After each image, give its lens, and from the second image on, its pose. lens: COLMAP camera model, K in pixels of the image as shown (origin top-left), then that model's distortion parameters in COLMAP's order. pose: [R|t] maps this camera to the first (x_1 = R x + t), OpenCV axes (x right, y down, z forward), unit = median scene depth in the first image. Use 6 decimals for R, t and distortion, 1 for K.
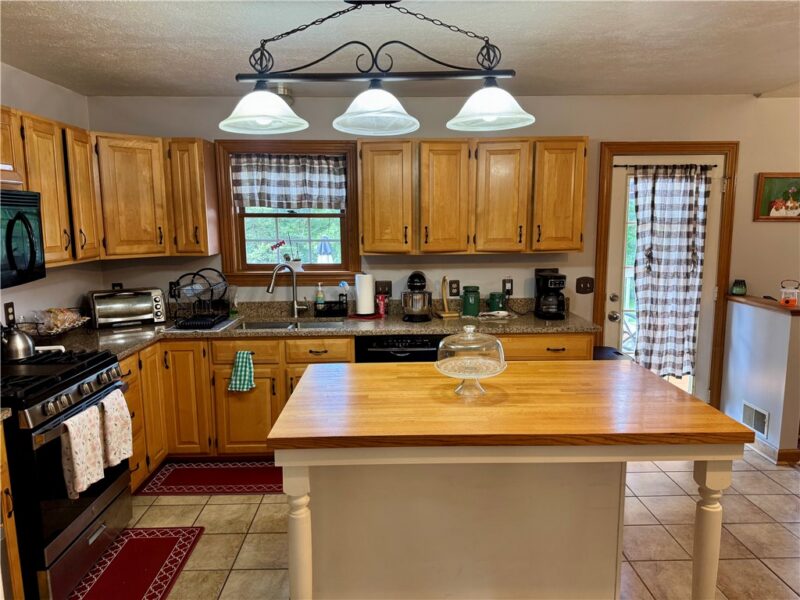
lens RADIAL K [[562.0, 0, 399.4], [0, 562.0, 298.2], [0, 0, 1]] dist [0.032288, -0.026779]
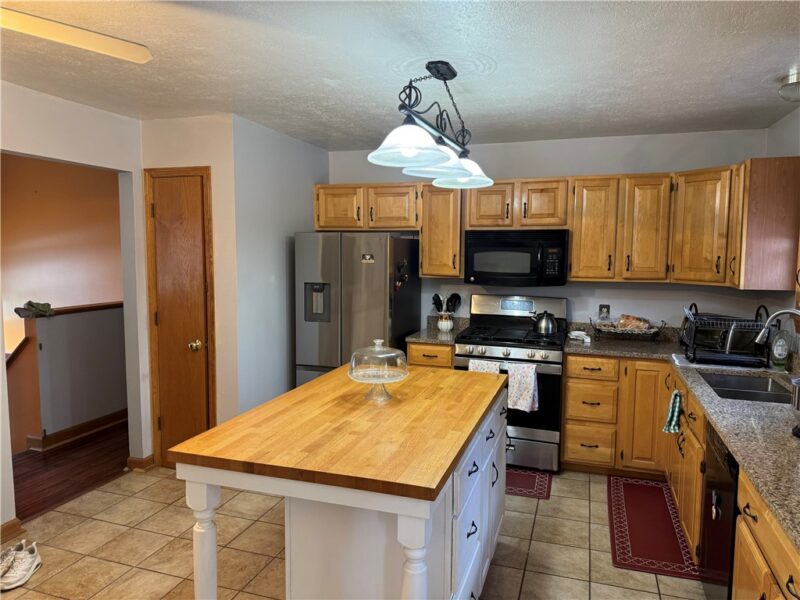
lens RADIAL K [[562.0, 0, 400.1], [0, 562.0, 298.2], [0, 0, 1]] dist [0.032288, -0.026779]
pose [[-0.338869, 0.089012, -0.936613, 0.974320], [-0.134426, 0.980720, 0.141840, -0.167047], [0.931180, 0.173971, -0.320370, 1.145434]]
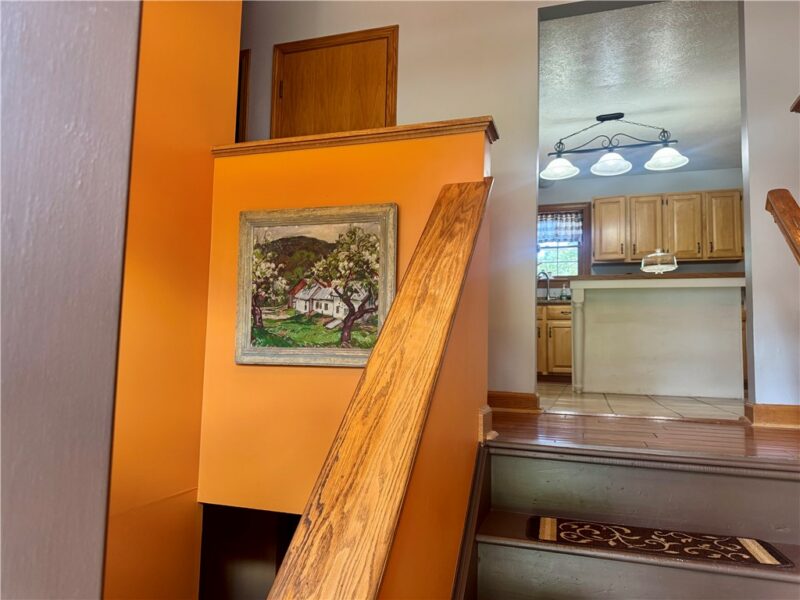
lens RADIAL K [[562.0, 0, 398.3], [0, 562.0, 300.6], [0, 0, 1]] dist [0.032288, -0.026779]
pose [[0.940269, 0.007214, -0.340356, -0.036566], [-0.084427, 0.973484, -0.212605, 0.416419], [0.329798, 0.228641, 0.915946, -0.676077]]
